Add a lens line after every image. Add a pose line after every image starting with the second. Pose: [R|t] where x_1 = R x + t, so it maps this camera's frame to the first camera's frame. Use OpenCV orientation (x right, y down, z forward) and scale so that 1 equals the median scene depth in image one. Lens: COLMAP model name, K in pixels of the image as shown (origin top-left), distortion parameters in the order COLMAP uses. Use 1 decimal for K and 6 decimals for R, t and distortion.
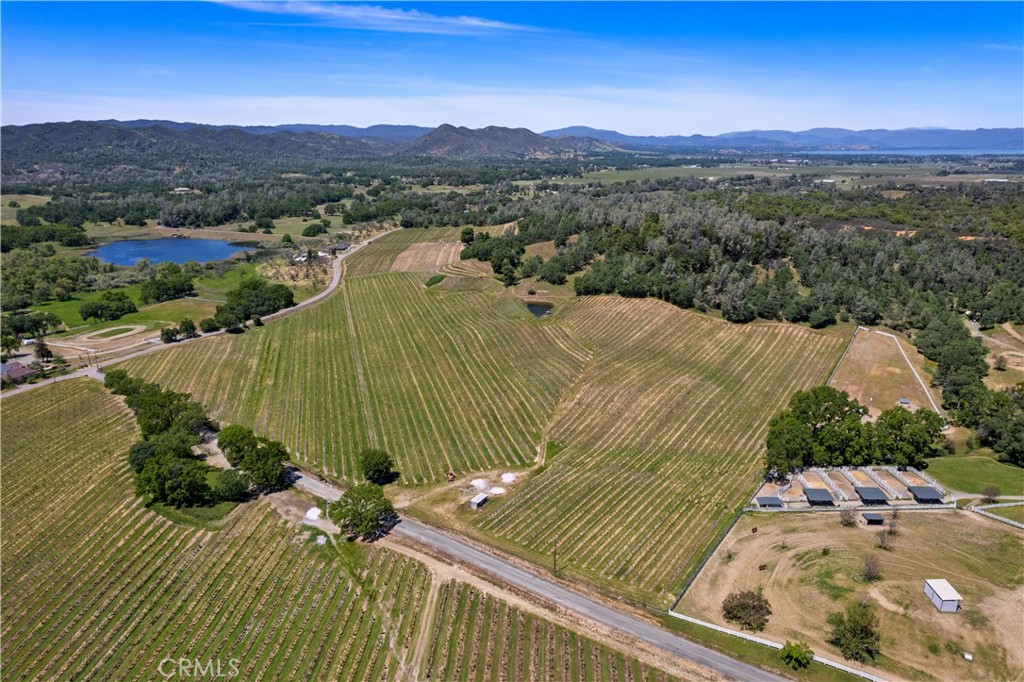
lens RADIAL K [[666.3, 0, 510.0], [0, 666.3, 341.1], [0, 0, 1]] dist [-0.073597, 0.067748]
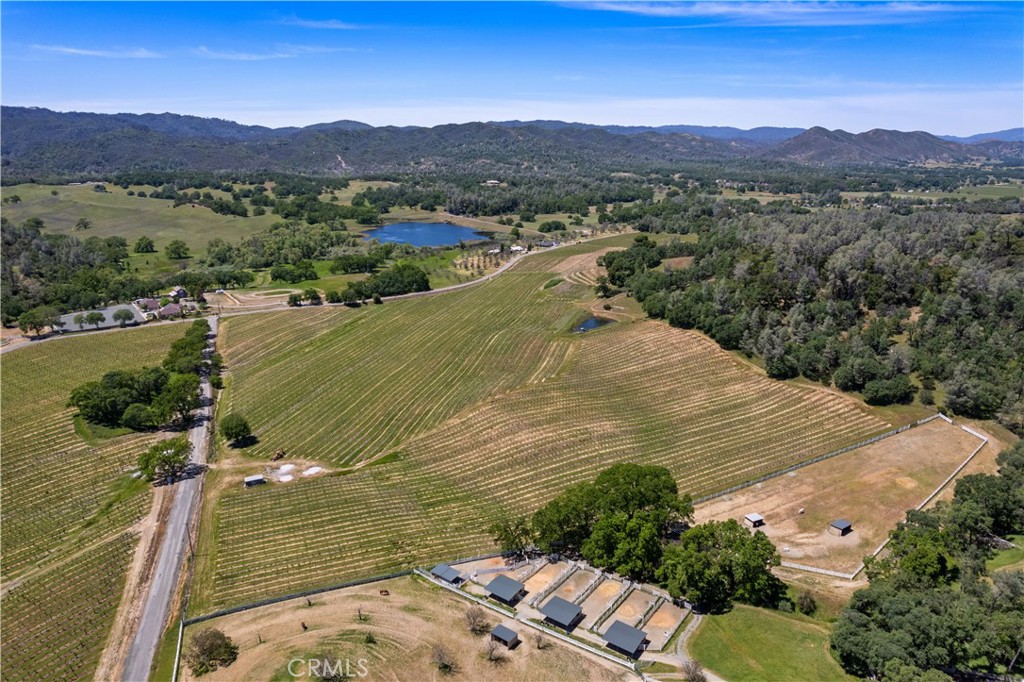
lens RADIAL K [[666.3, 0, 507.5], [0, 666.3, 348.1], [0, 0, 1]] dist [-0.073597, 0.067748]
pose [[0.846408, 0.164691, -0.506429, 0.183897], [-0.160830, 0.985626, 0.051726, -0.020214], [0.507669, 0.037668, 0.860729, 0.068075]]
